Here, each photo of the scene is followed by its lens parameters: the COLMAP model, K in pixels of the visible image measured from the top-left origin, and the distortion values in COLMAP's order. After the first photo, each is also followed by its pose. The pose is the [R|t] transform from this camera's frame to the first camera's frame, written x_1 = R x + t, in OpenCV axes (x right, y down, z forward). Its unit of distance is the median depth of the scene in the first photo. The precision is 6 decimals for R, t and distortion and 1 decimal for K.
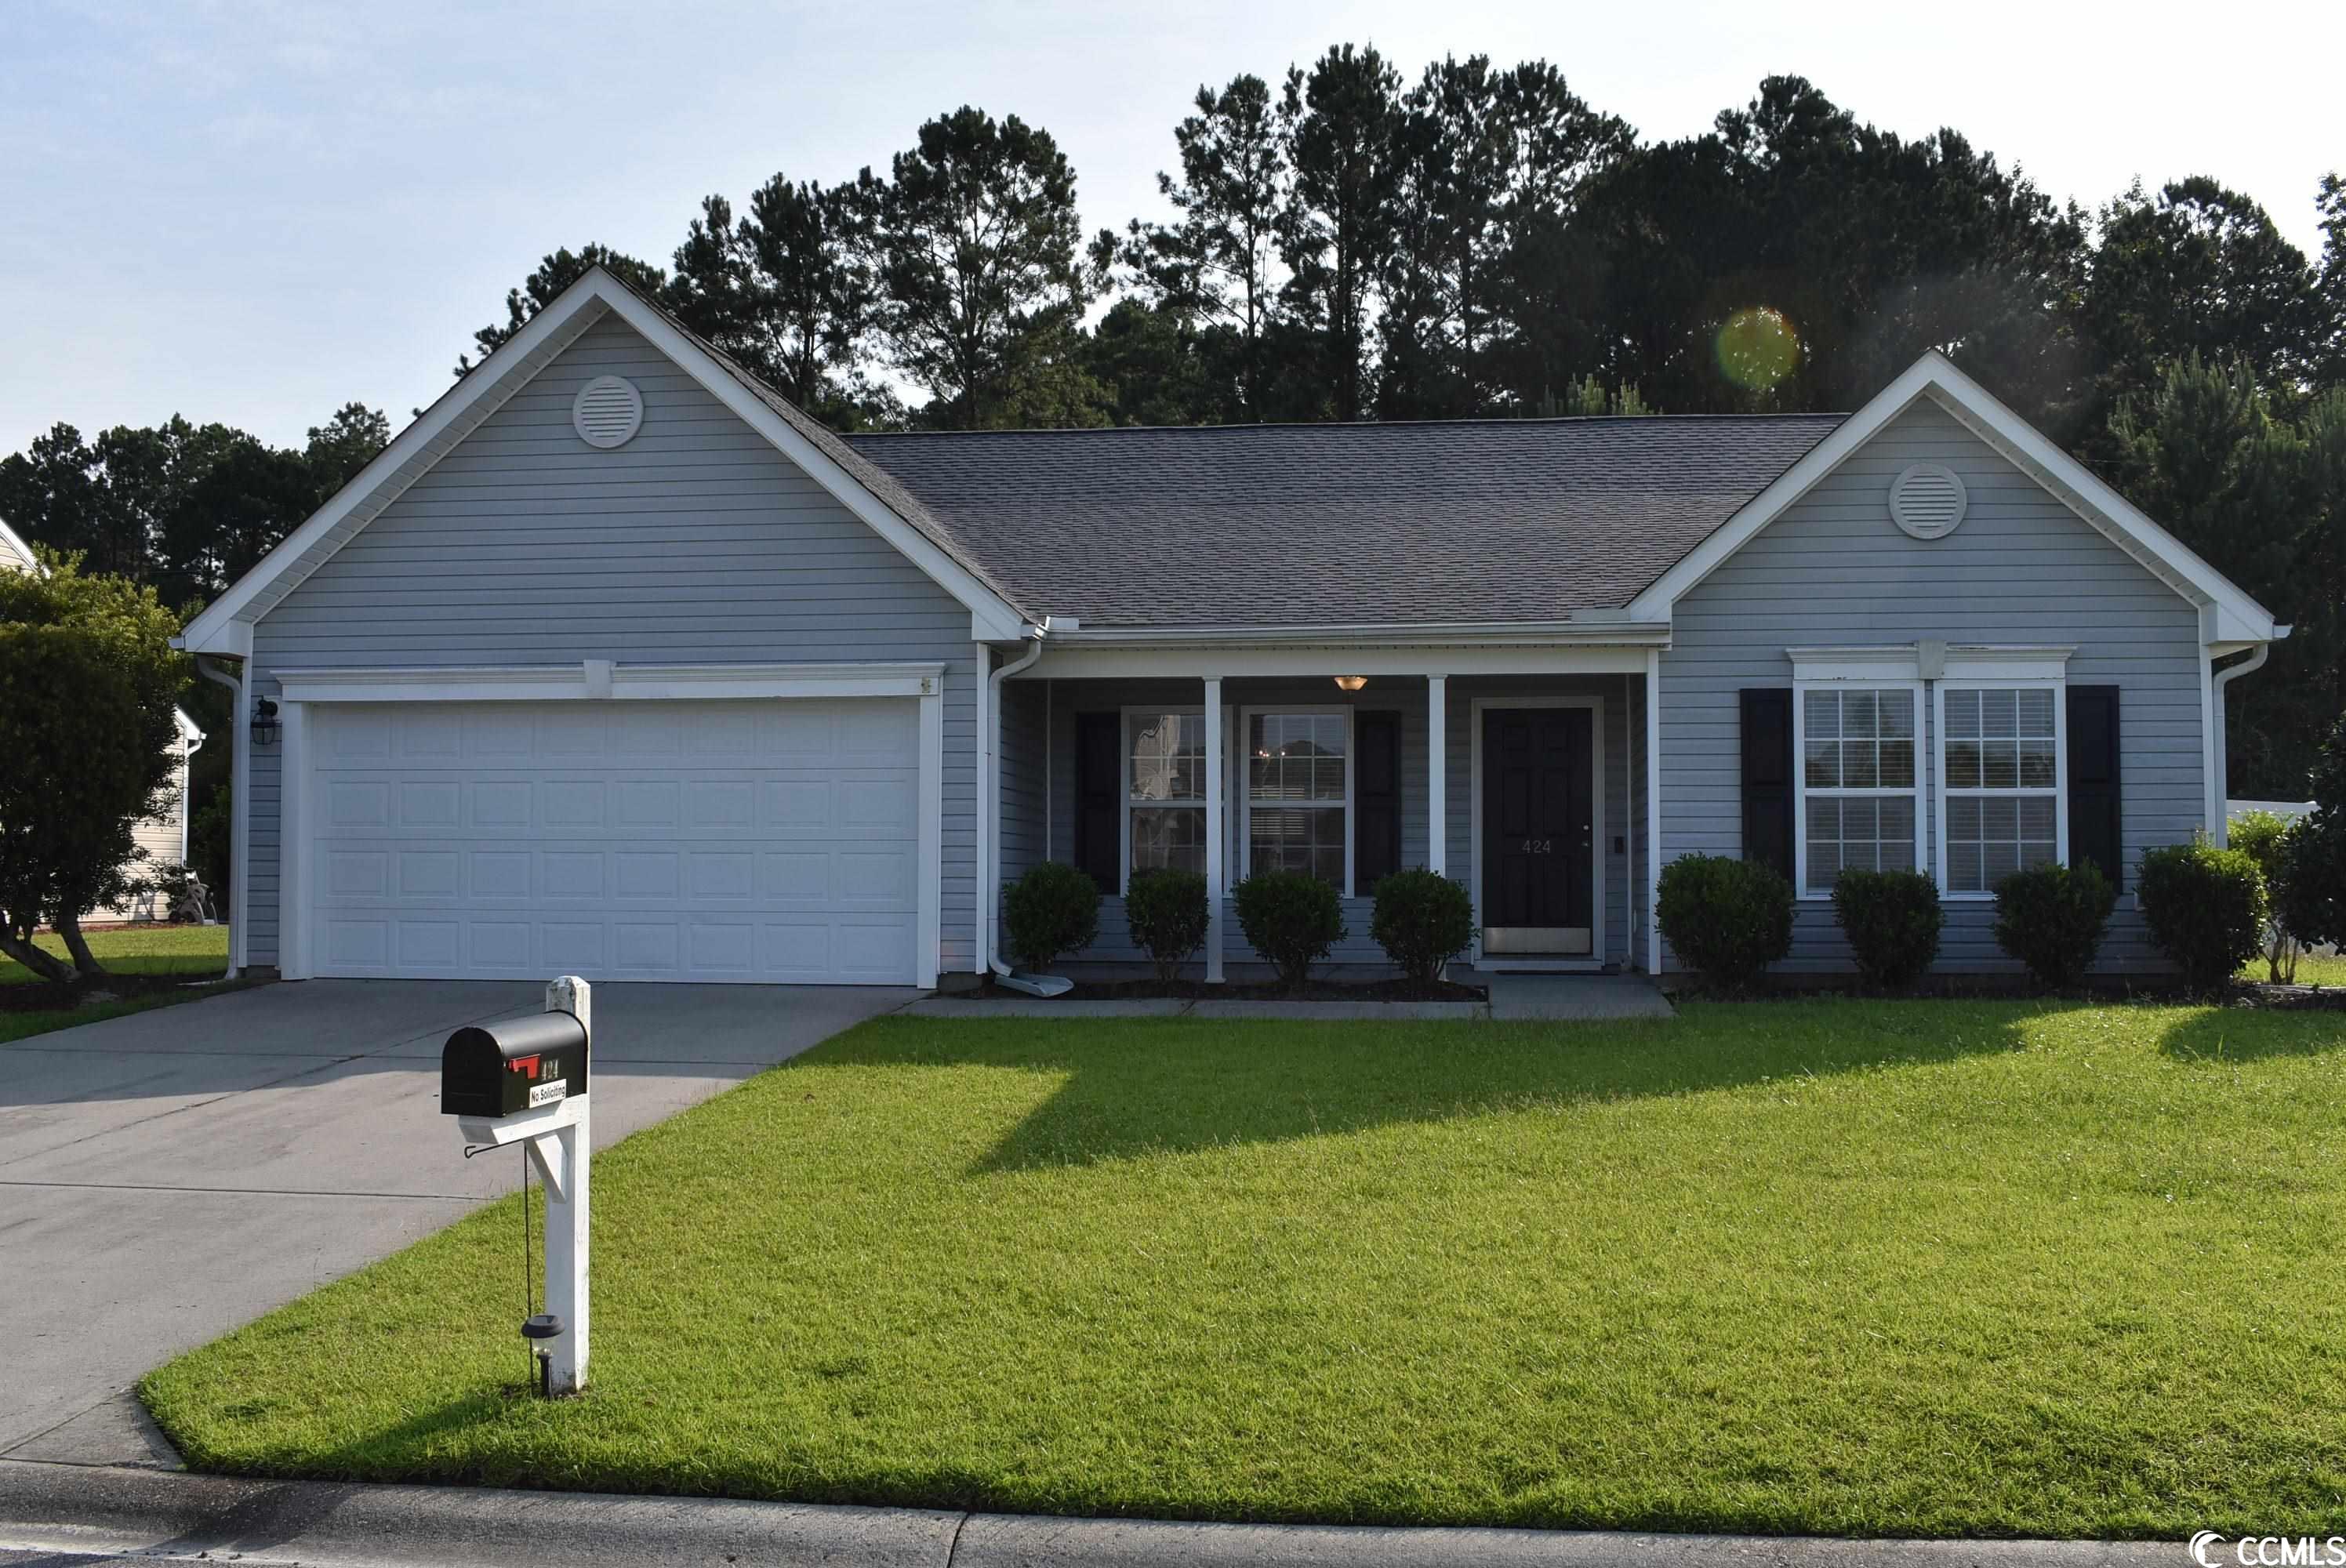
lens RADIAL K [[2232.2, 0, 1173.0], [0, 2232.2, 784.0], [0, 0, 1]] dist [-0.077803, -0.002200]
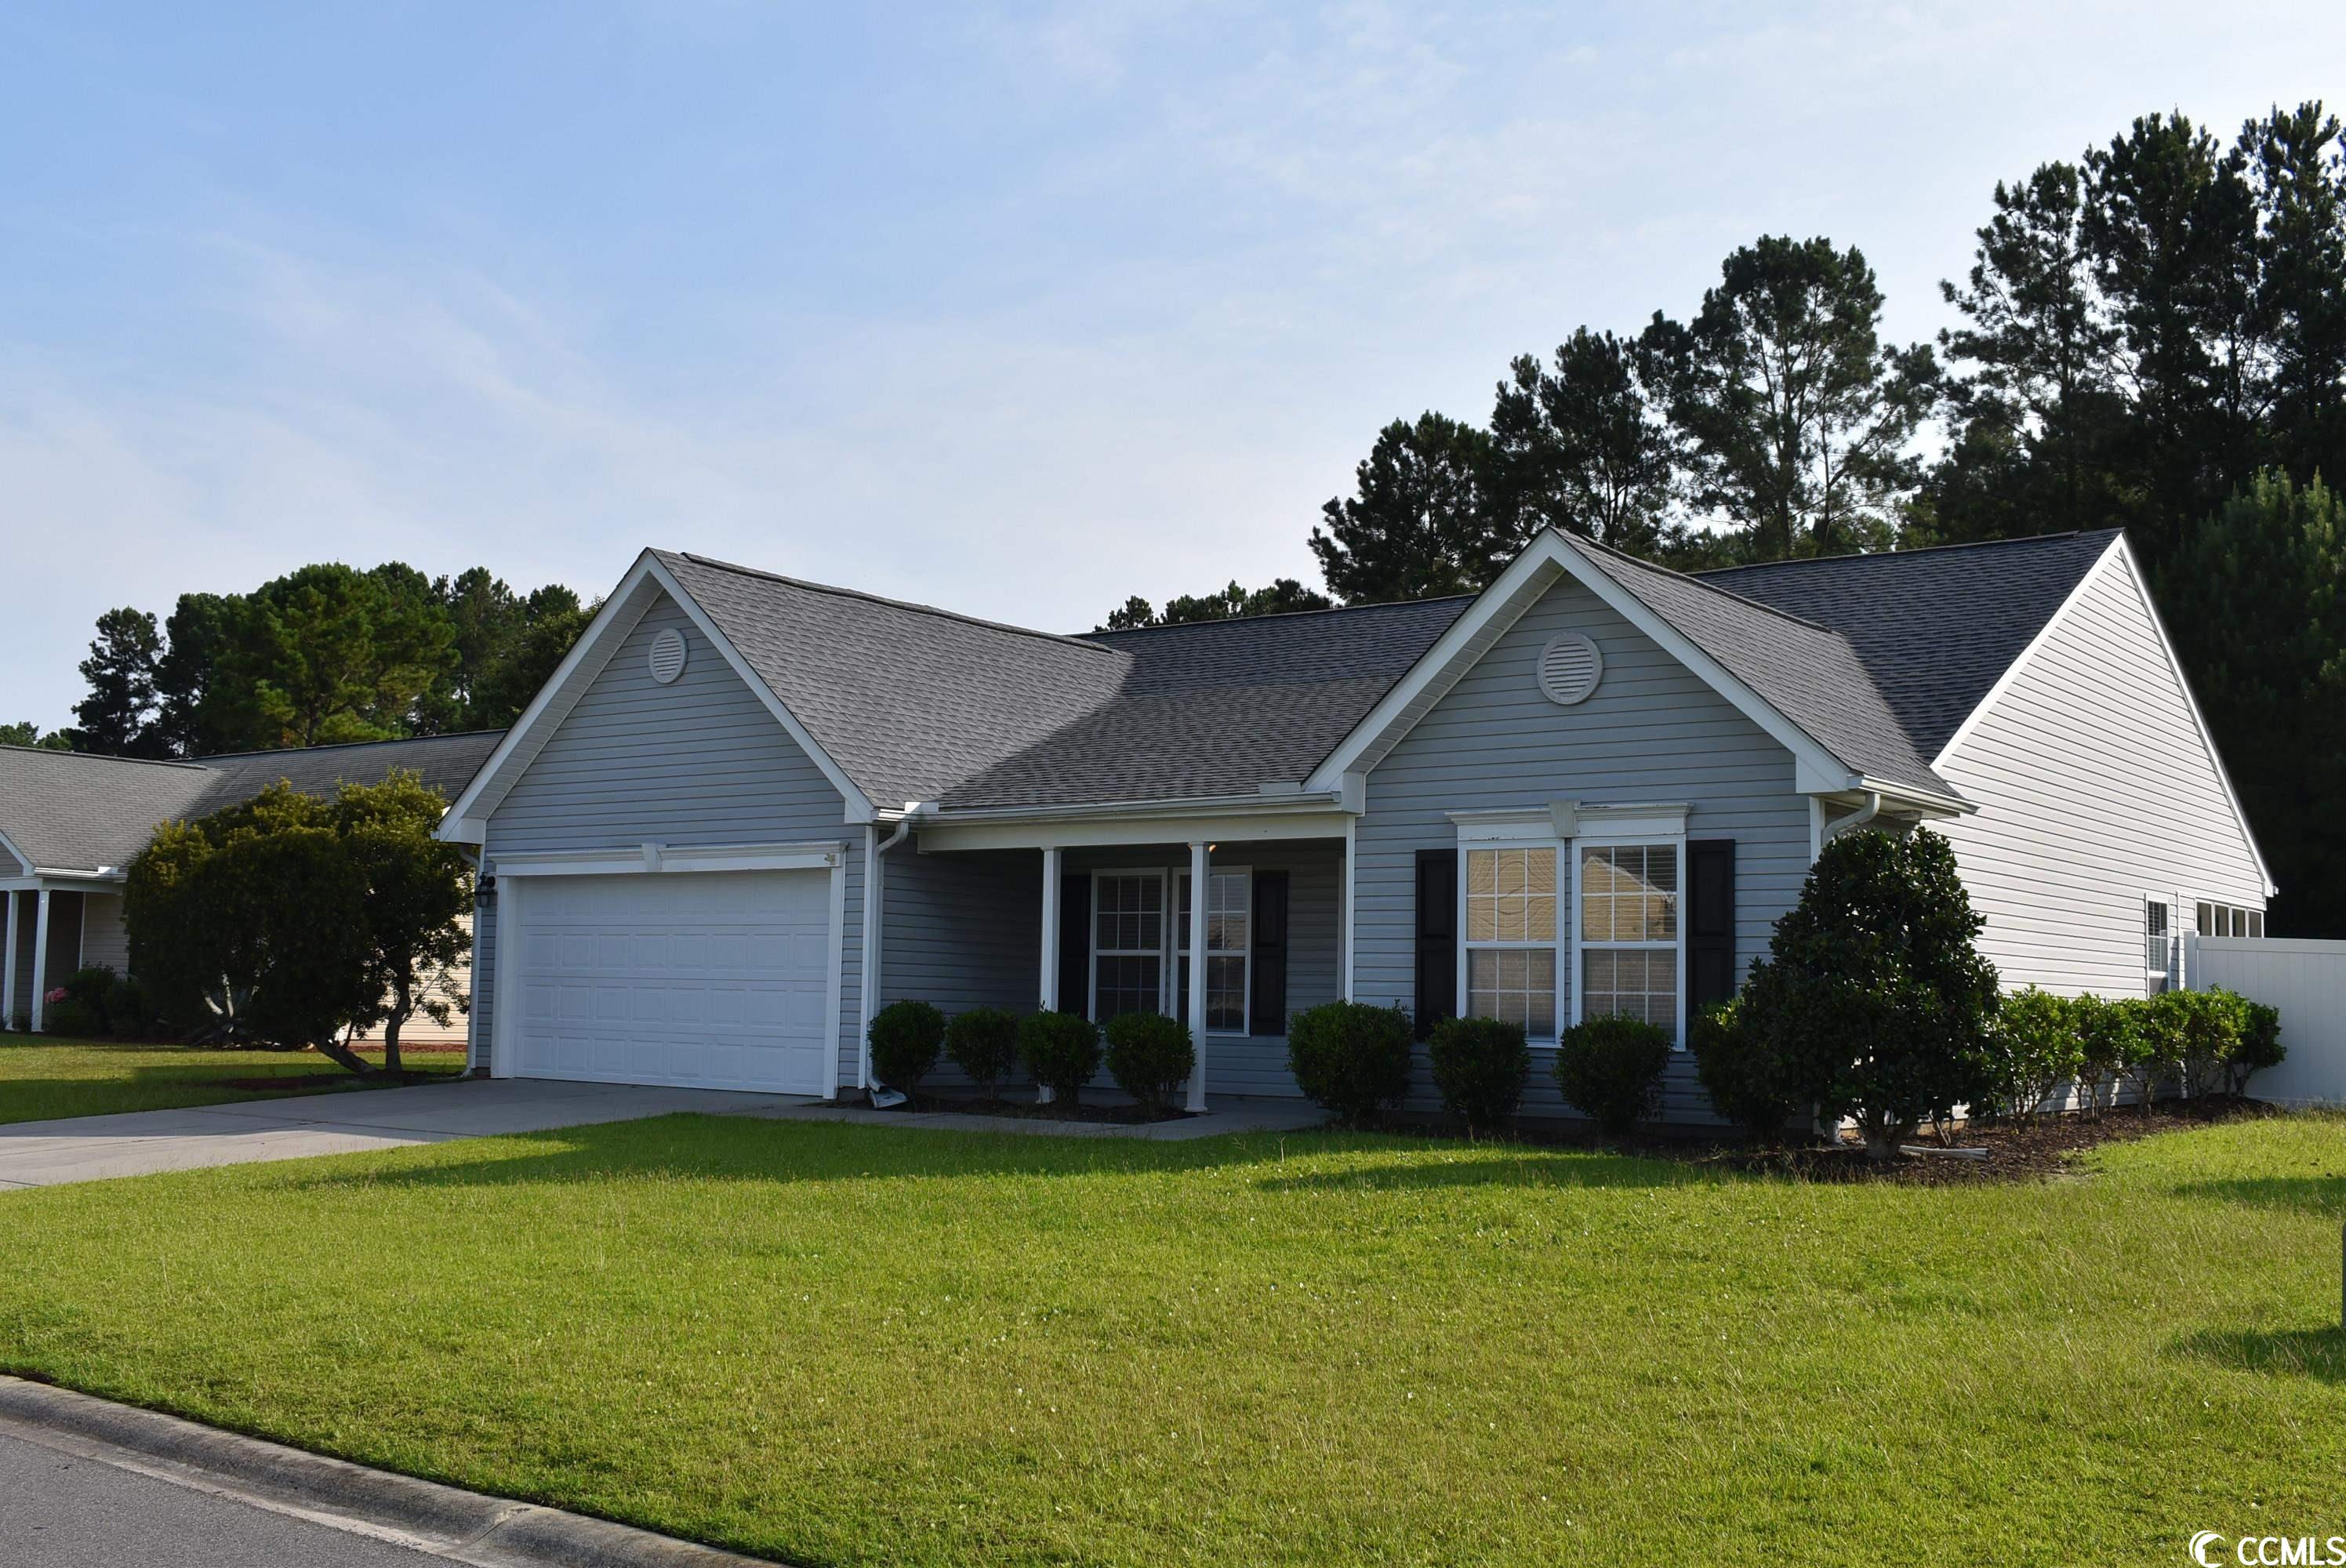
lens RADIAL K [[2349.2, 0, 1173.0], [0, 2349.2, 784.0], [0, 0, 1]] dist [-0.075615, 0.008685]
pose [[0.865063, -0.032600, -0.500602, 0.706105], [0.003313, 0.998236, -0.059282, -0.006933], [0.501652, 0.049624, 0.863645, -0.056755]]
